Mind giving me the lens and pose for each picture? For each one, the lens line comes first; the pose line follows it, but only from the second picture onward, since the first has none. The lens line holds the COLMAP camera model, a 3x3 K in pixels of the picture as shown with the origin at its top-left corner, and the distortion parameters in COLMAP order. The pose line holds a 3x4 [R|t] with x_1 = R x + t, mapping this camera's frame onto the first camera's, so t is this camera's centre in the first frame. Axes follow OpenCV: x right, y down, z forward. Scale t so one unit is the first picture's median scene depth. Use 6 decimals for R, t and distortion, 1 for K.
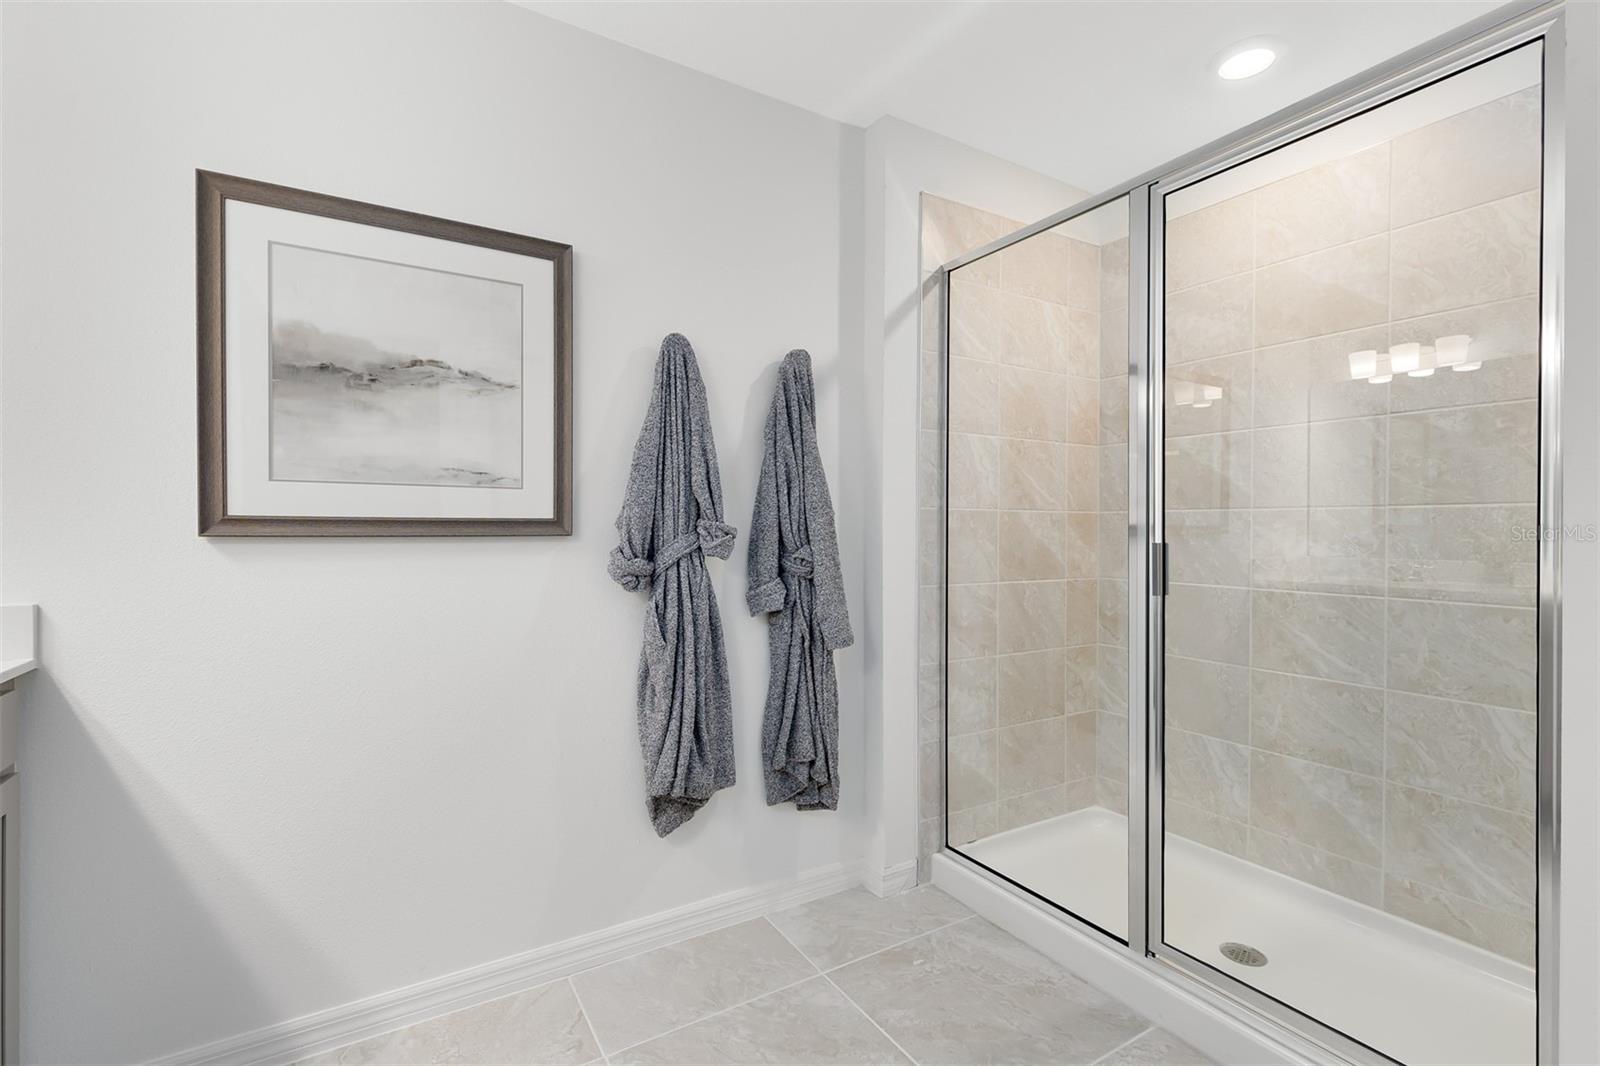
lens RADIAL K [[720.5, 0, 794.1], [0, 720.5, 538.3], [0, 0, 1]] dist [0.010901, -0.000333]
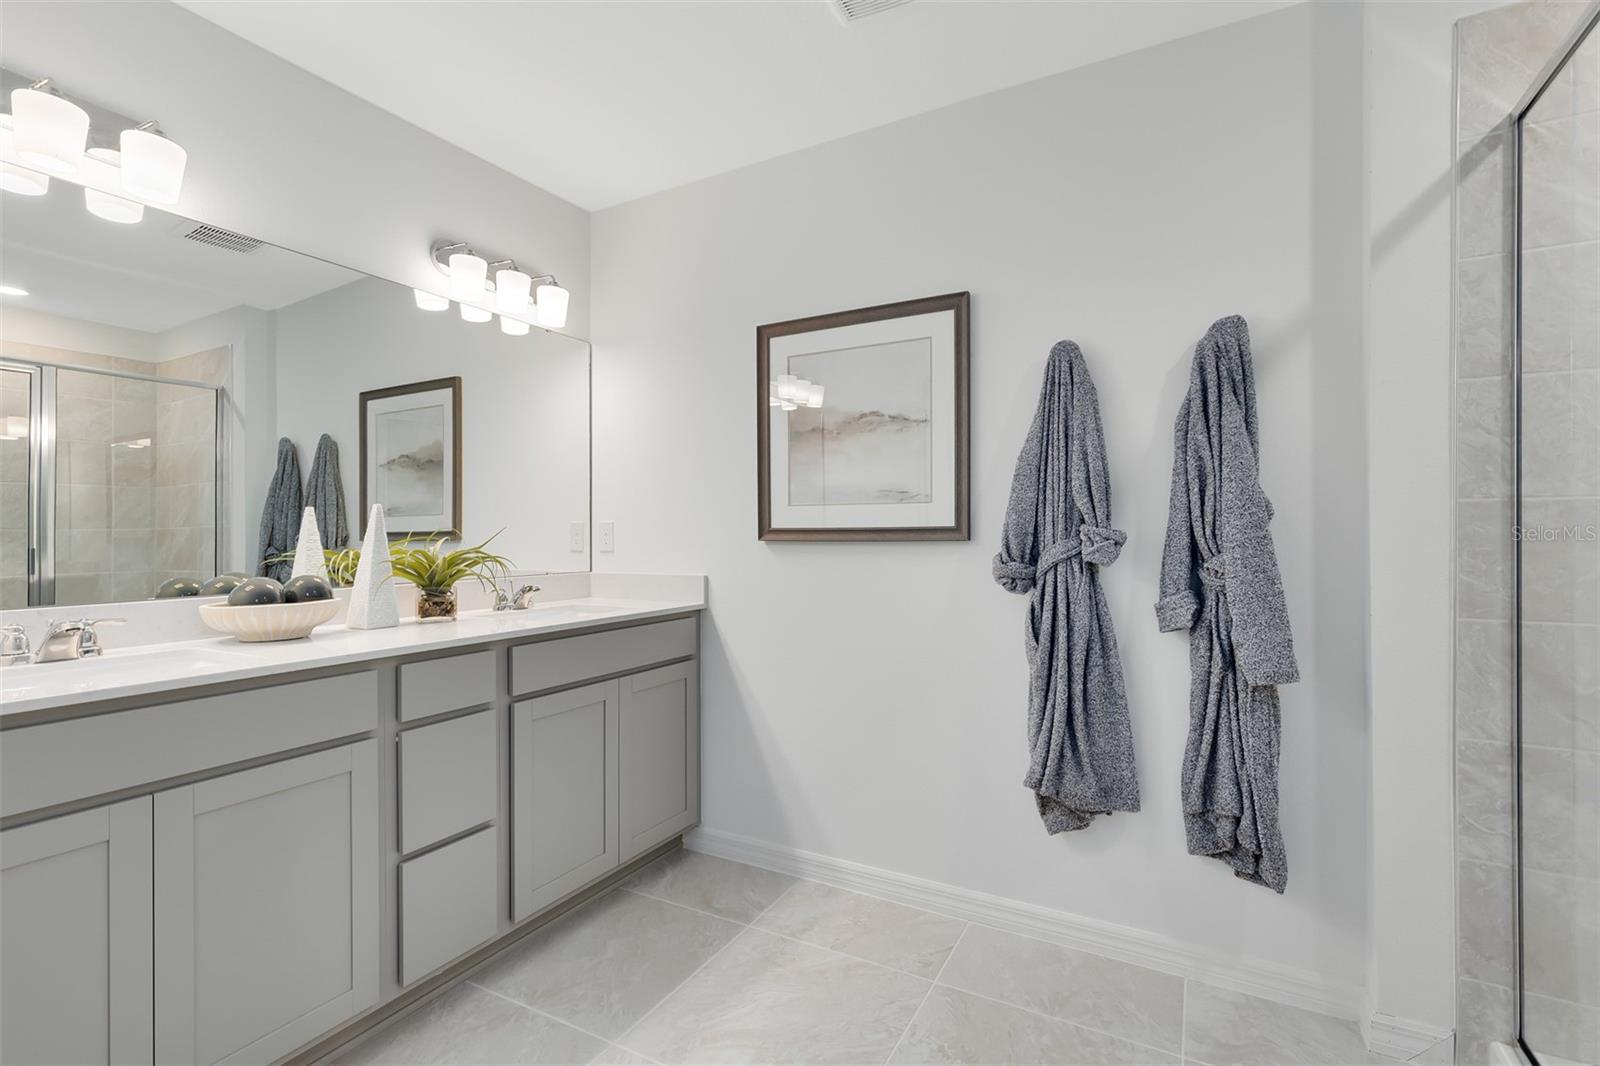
lens RADIAL K [[720.5, 0, 794.1], [0, 720.5, 538.3], [0, 0, 1]] dist [0.010901, -0.000333]
pose [[0.503339, 0.000386, -0.864089, 0.524934], [-0.004329, 0.999988, -0.002075, -0.003643], [0.864078, 0.004785, 0.503335, 0.166854]]
